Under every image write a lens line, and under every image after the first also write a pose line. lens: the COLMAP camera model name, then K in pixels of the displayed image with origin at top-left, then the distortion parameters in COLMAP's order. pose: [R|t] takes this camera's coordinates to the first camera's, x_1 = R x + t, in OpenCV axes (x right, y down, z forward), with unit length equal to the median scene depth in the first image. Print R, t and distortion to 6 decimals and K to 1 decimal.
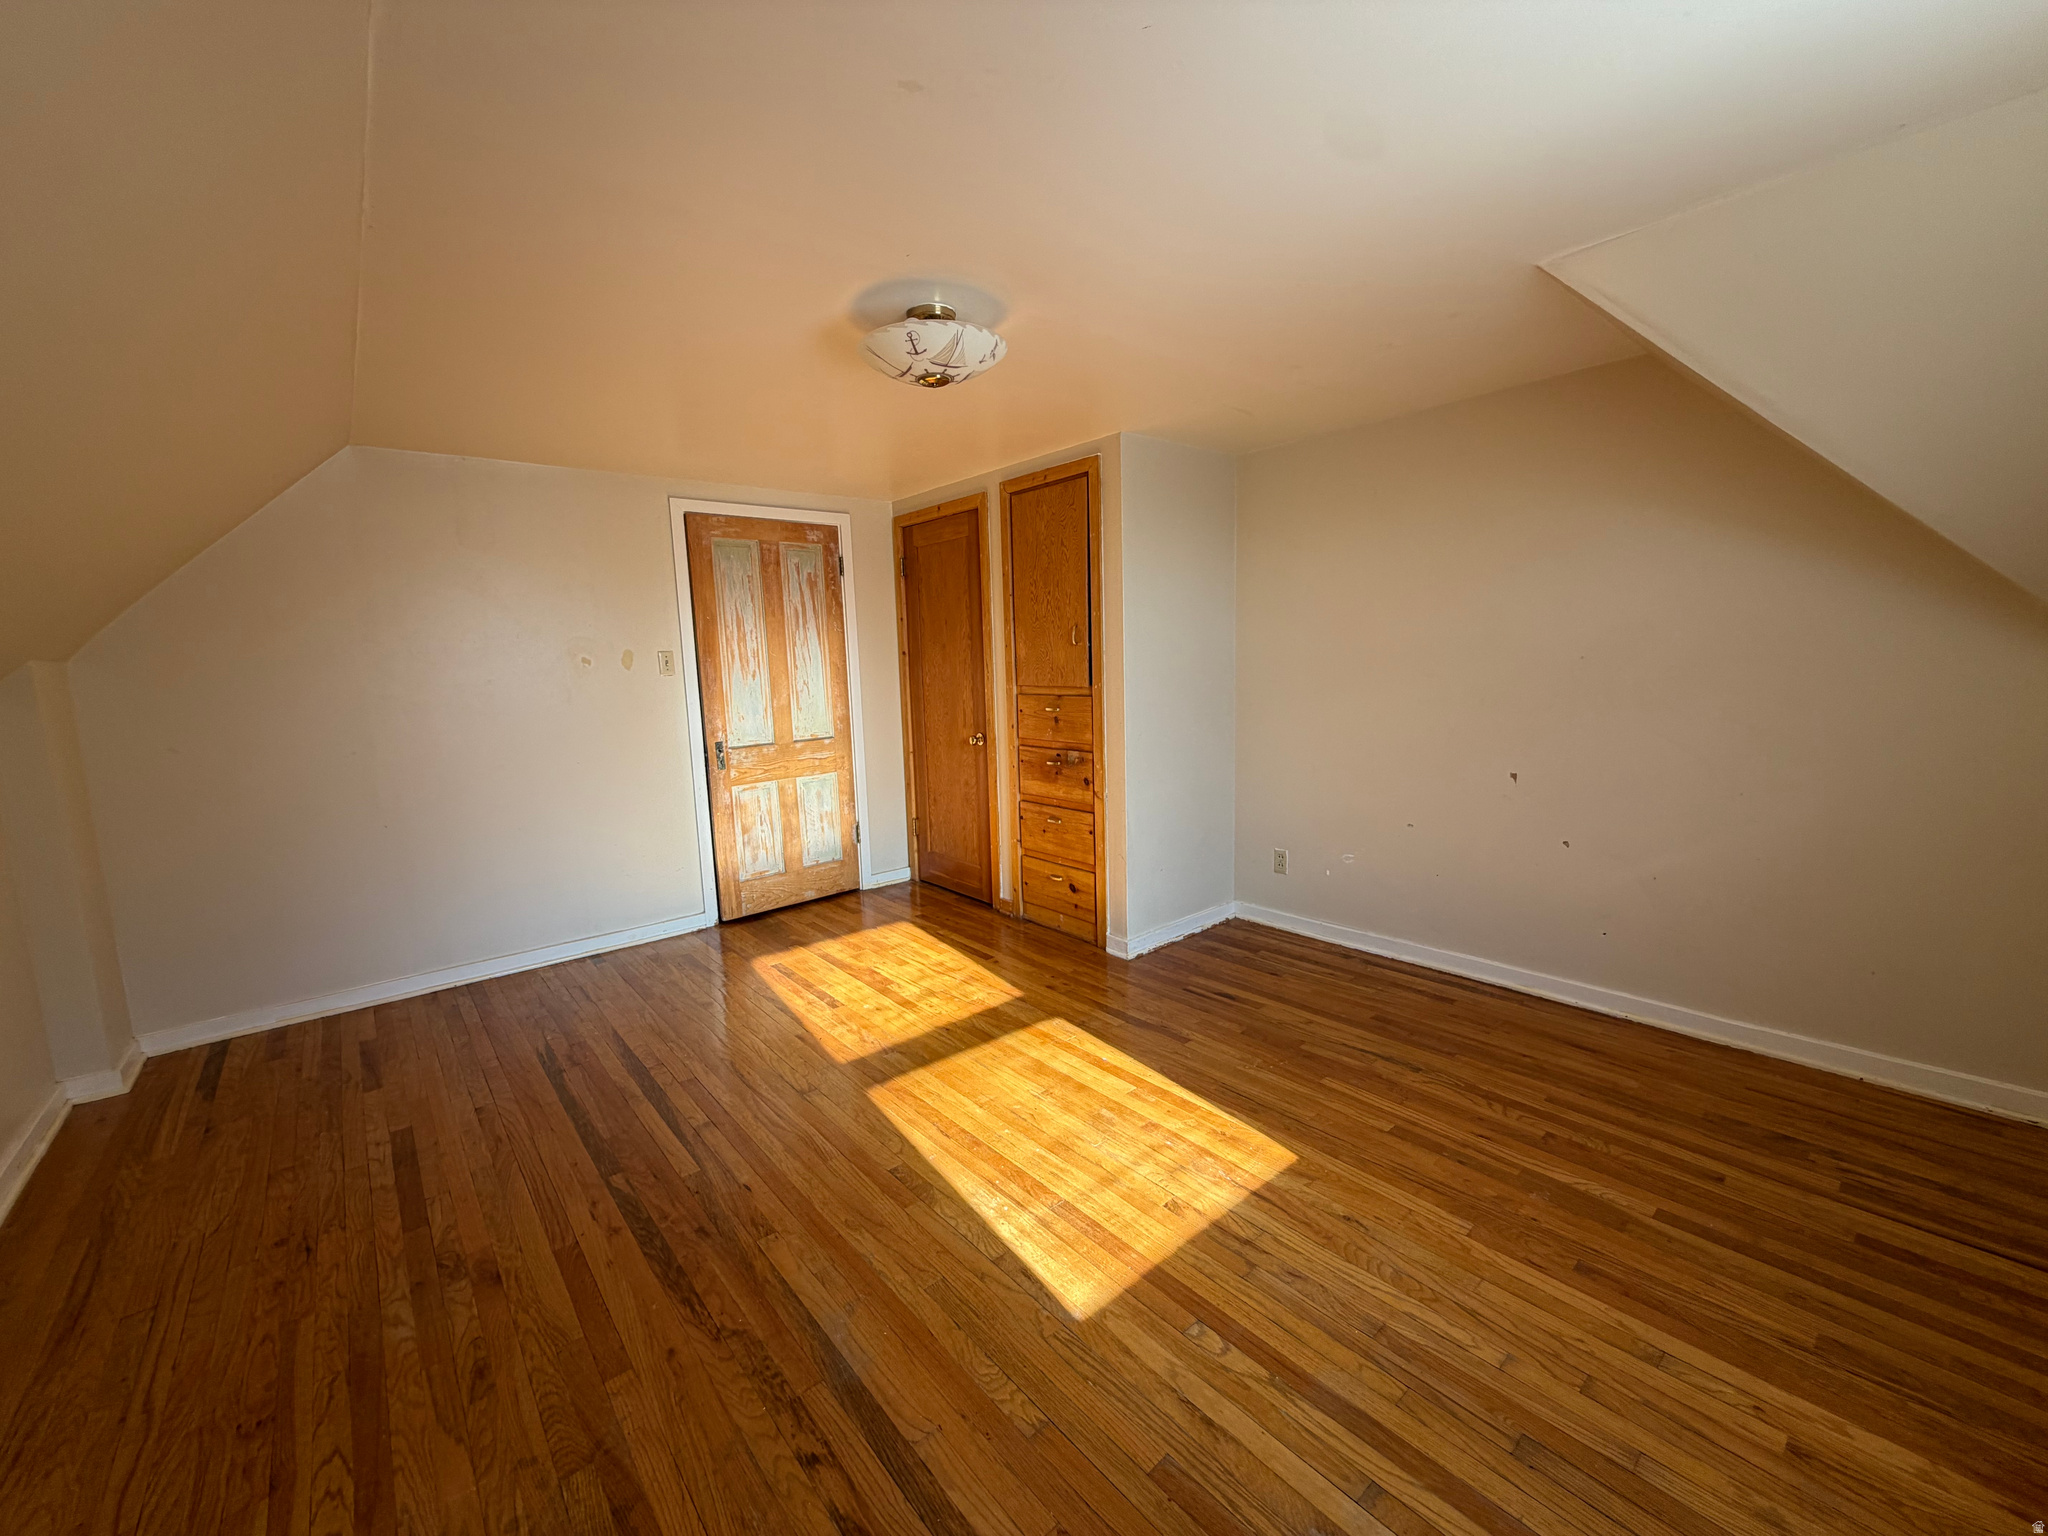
lens RADIAL K [[823.8, 0, 1014.3], [0, 823.8, 767.5], [0, 0, 1]] dist [-0.001542, -0.000978]
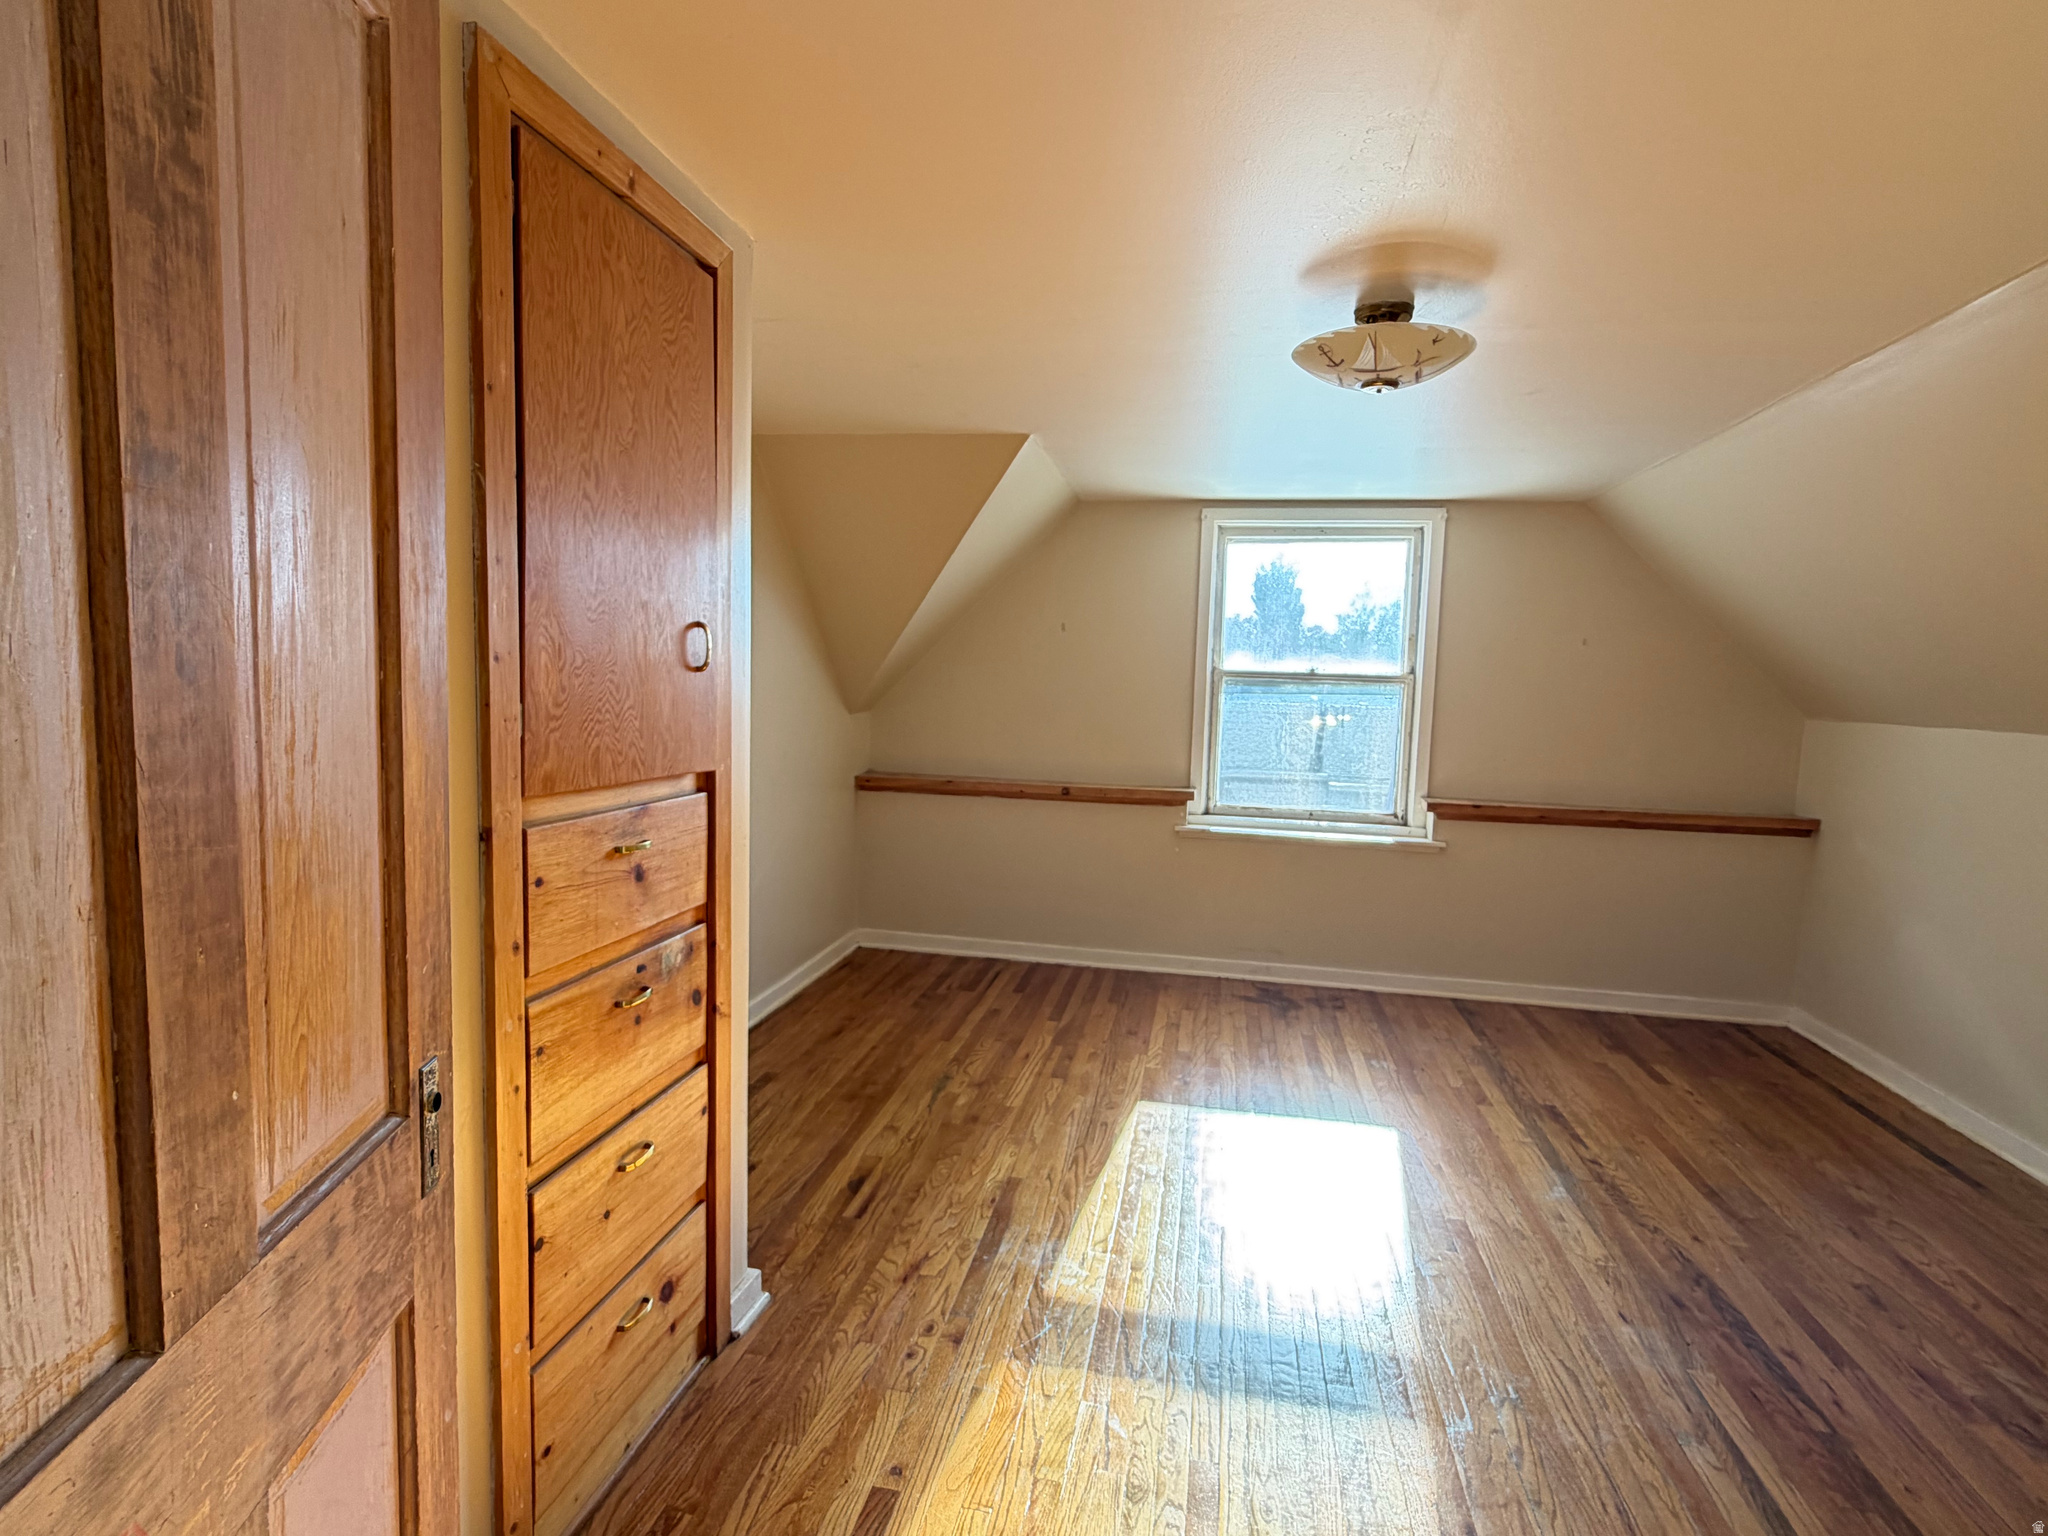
lens RADIAL K [[1021.6, 0, 1025.6], [0, 1021.6, 769.6], [0, 0, 1]] dist [-0.023462, -0.000785]
pose [[-0.639533, -0.051432, 0.767041, -0.666653], [0.102337, 0.983184, 0.151250, -0.255512], [-0.761922, 0.175226, -0.623515, 1.929786]]
